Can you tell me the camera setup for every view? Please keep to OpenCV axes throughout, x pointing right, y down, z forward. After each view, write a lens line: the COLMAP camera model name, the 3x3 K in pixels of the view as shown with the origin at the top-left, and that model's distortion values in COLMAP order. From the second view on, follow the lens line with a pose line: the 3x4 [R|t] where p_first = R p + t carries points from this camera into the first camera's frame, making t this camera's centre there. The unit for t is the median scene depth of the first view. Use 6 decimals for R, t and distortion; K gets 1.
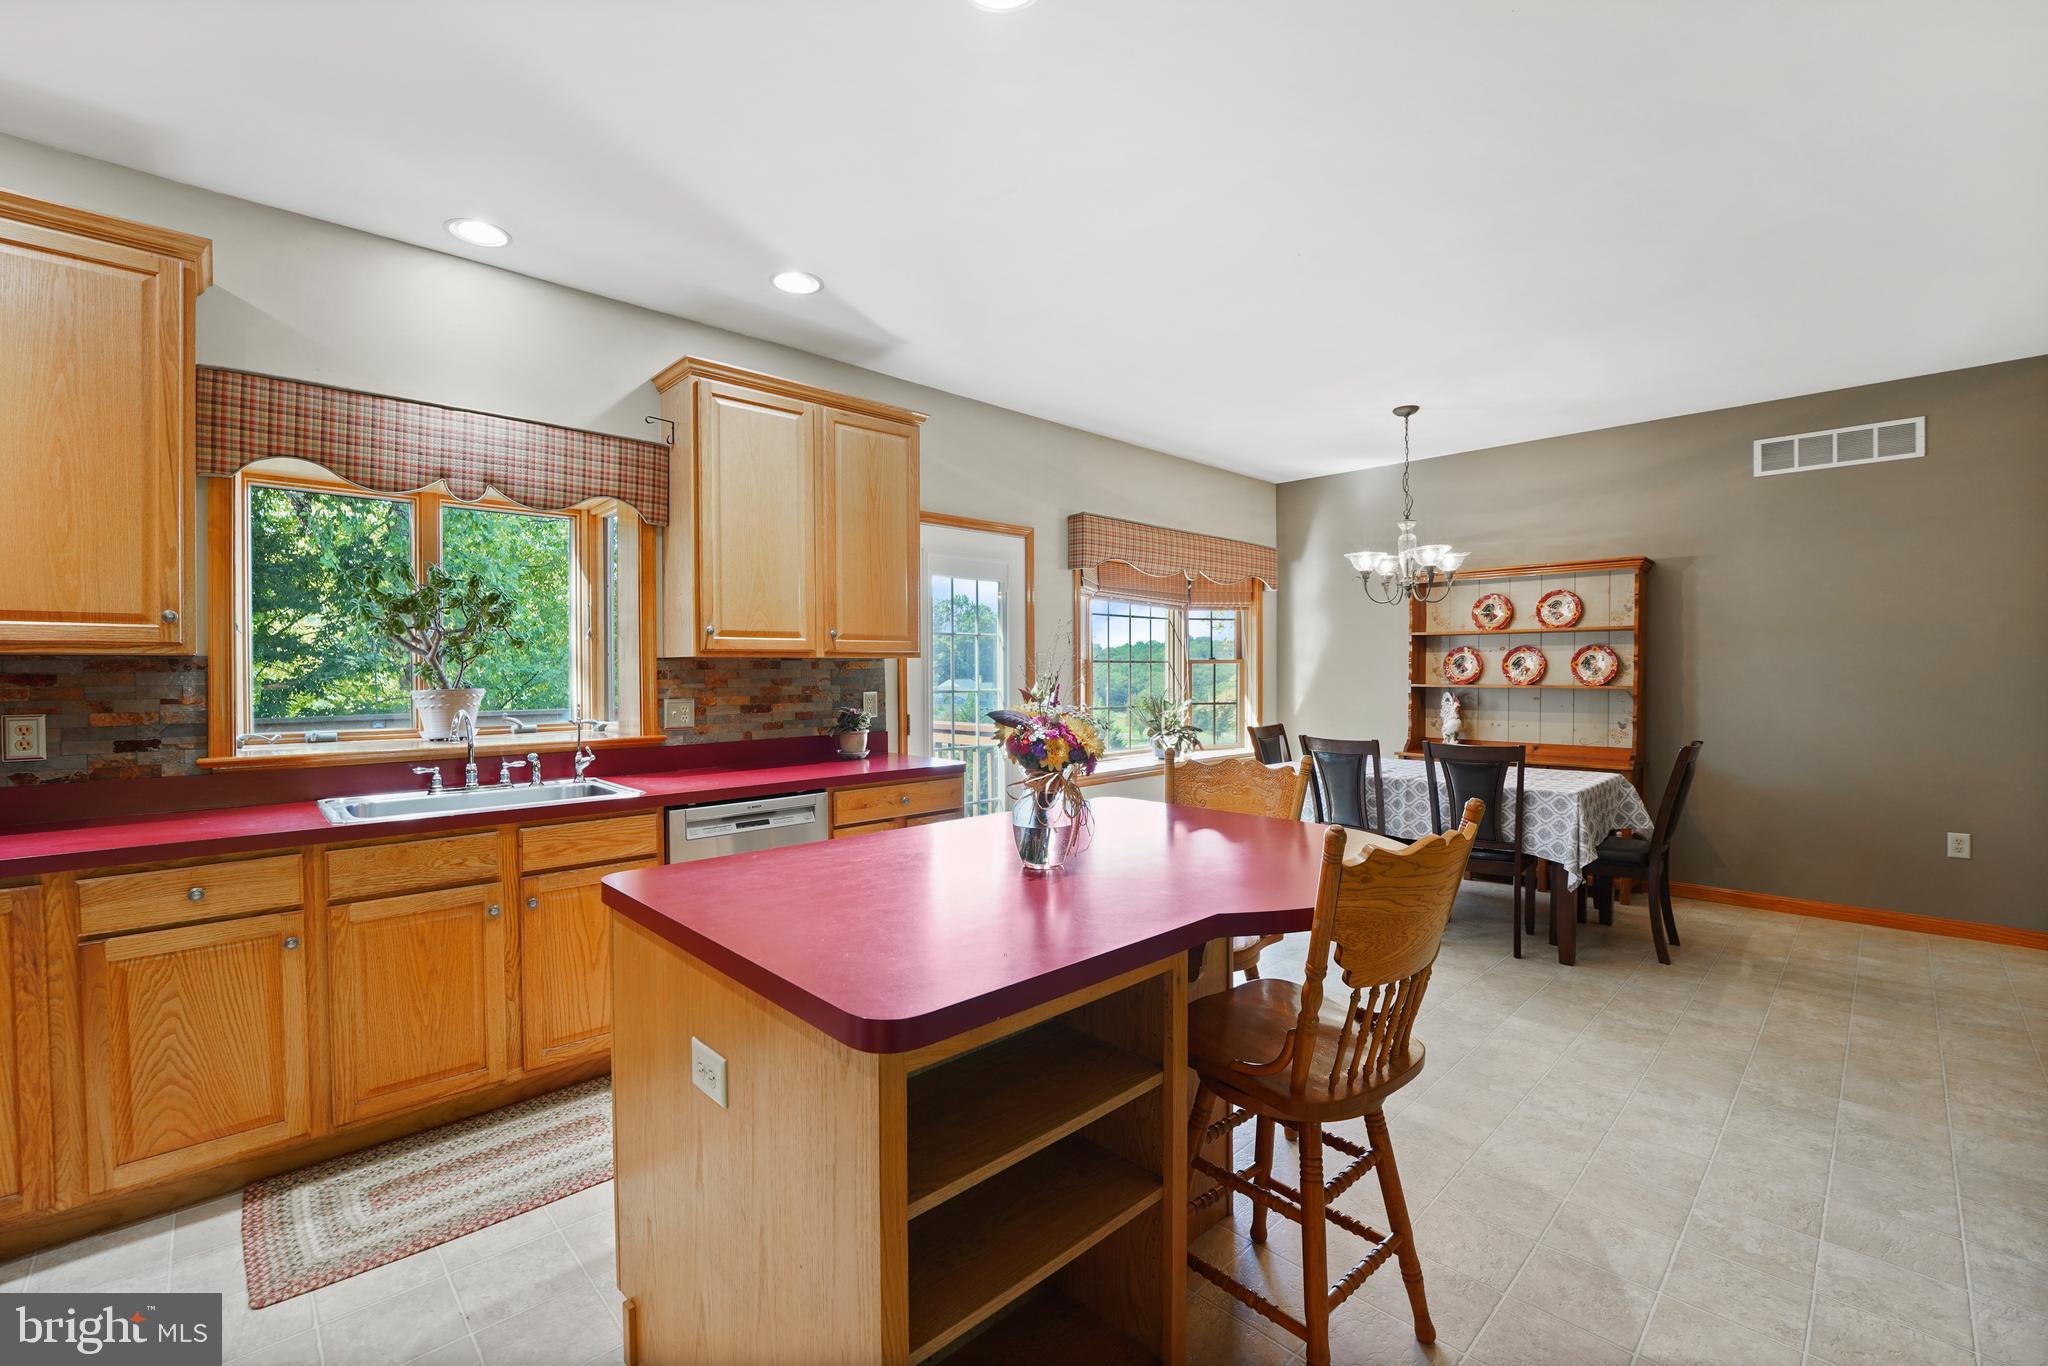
lens RADIAL K [[852.3, 0, 1024.0], [0, 852.3, 683.0], [0, 0, 1]] dist [-0.015386, -0.000033]
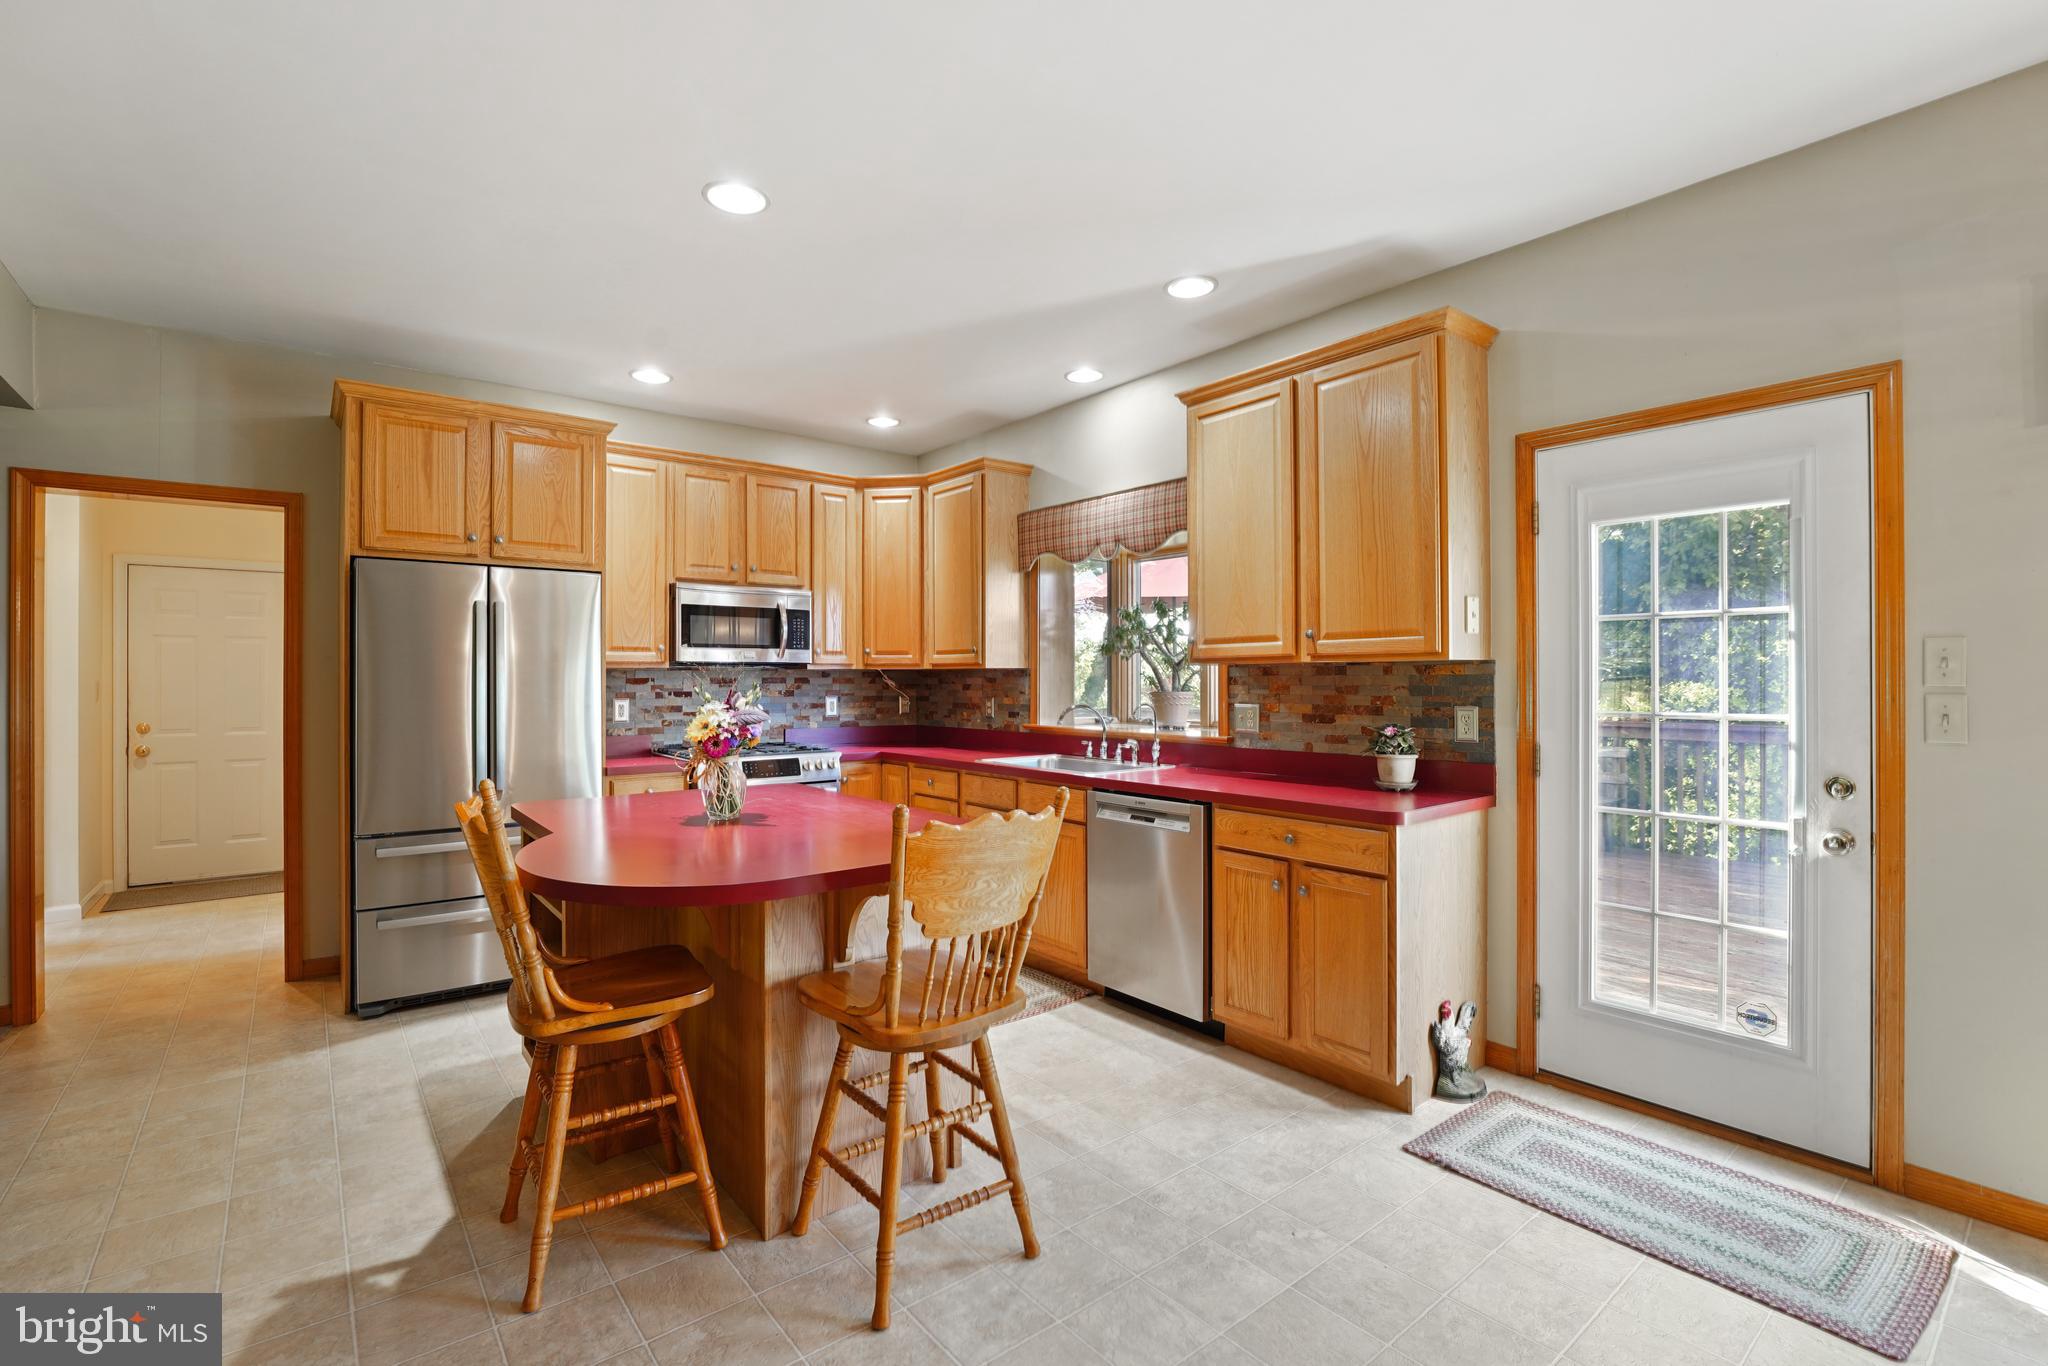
lens RADIAL K [[920.0, 0, 949.4], [0, 920.0, 676.2], [0, 0, 1]] dist [-0.000718, -0.000165]
pose [[-0.139996, 0.003779, -0.990145, 0.842530], [-0.008843, 0.999948, 0.005067, -0.019736], [0.990113, 0.009465, -0.139955, 0.877412]]
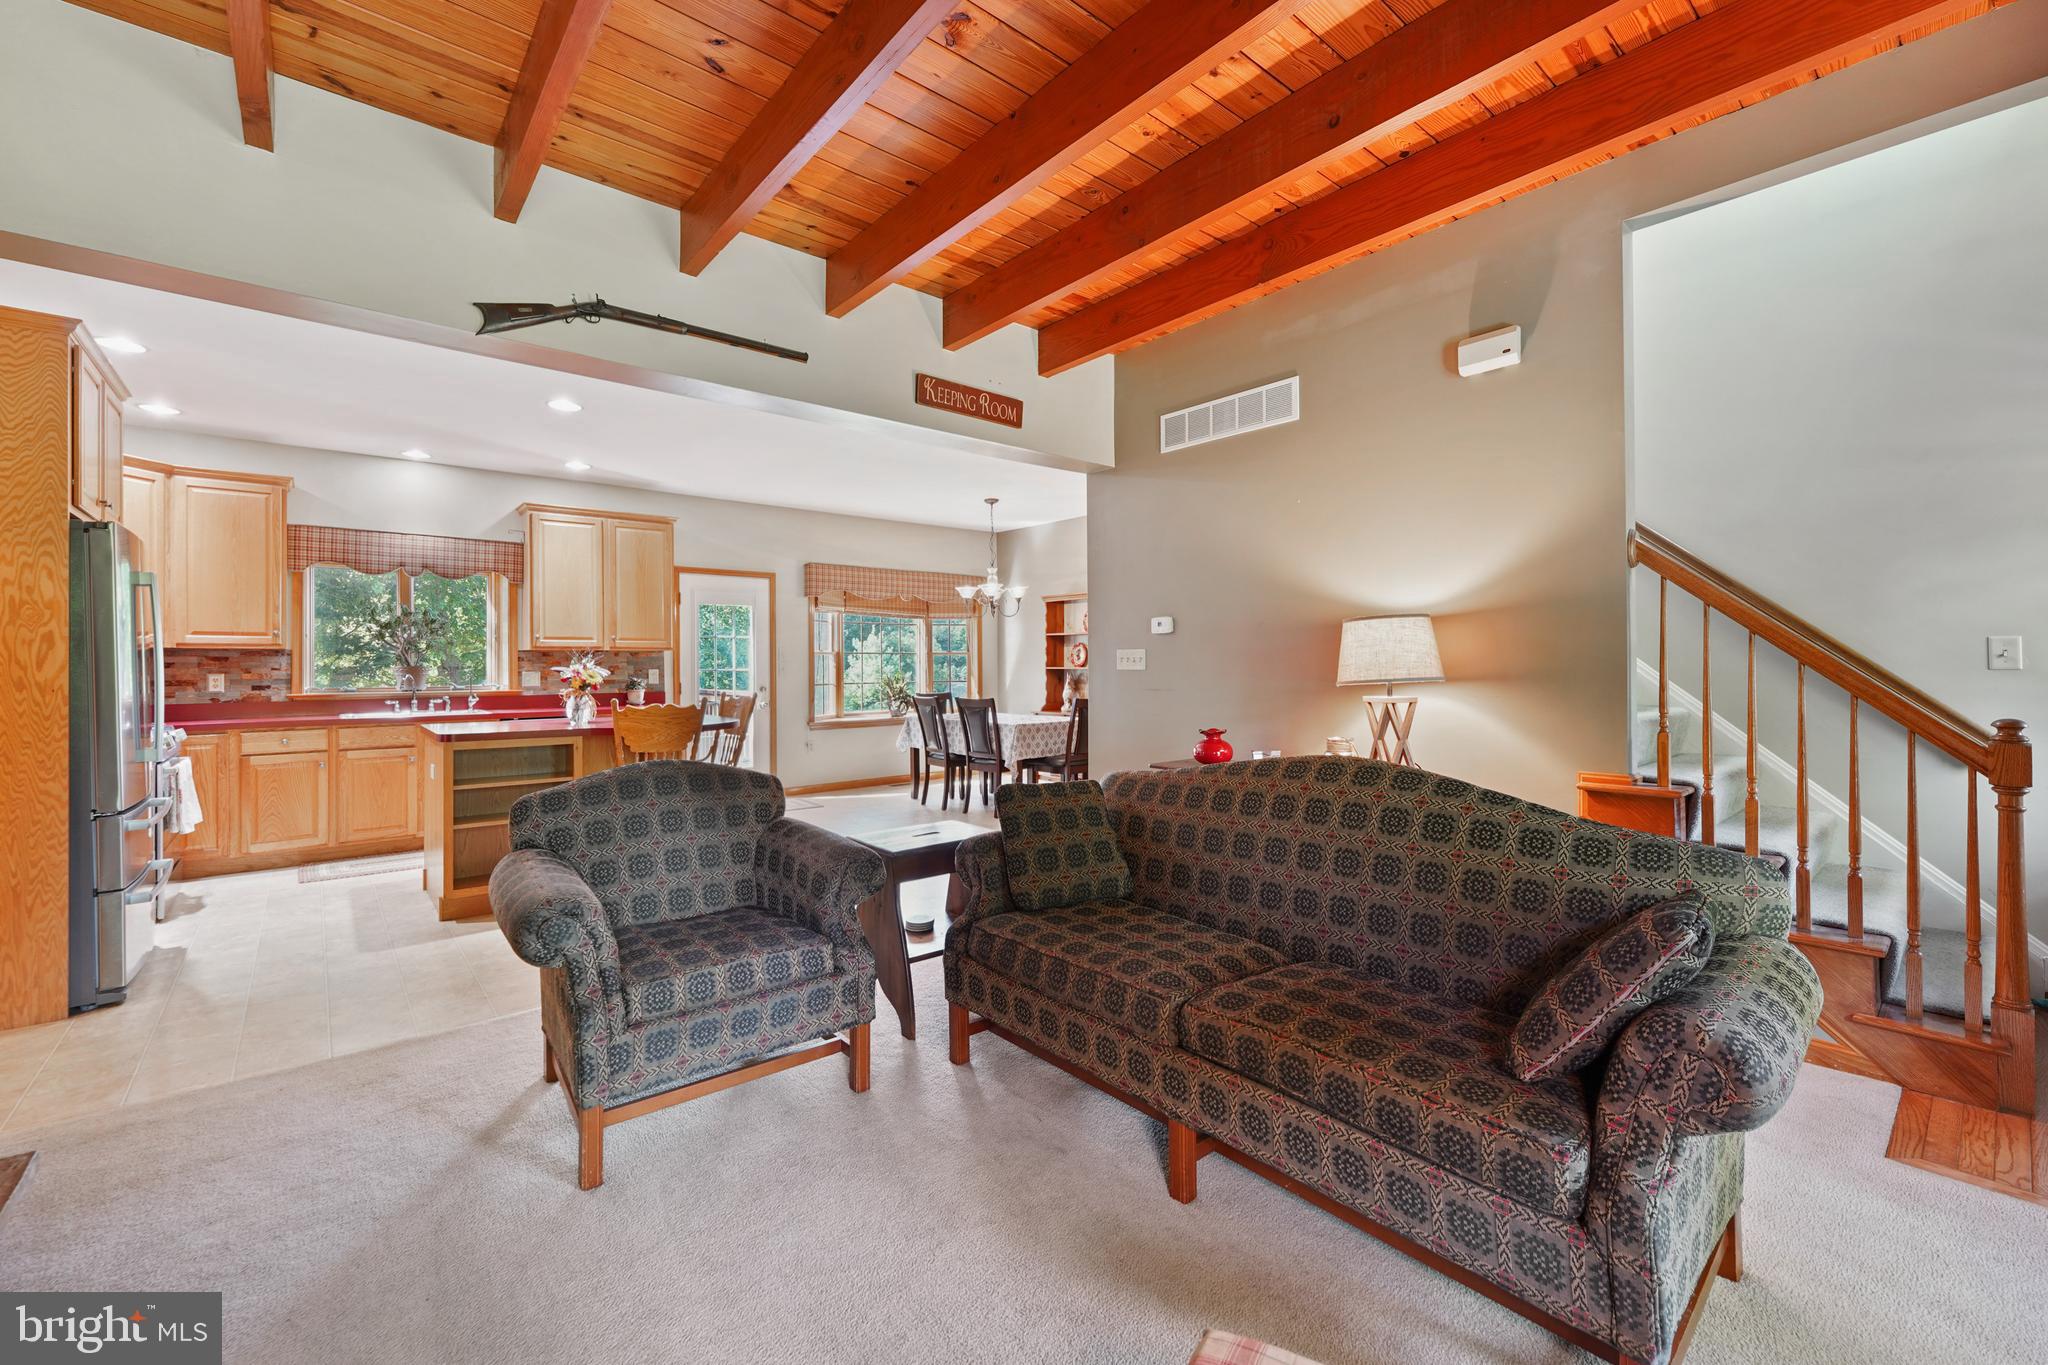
lens RADIAL K [[836.5, 0, 1029.8], [0, 836.5, 664.7], [0, 0, 1]] dist [0.012888, 0.000277]
pose [[0.998237, -0.001279, -0.059334, 0.930708], [0.000403, 0.999891, -0.014768, 0.034570], [0.059346, 0.014718, 0.998129, -0.935538]]
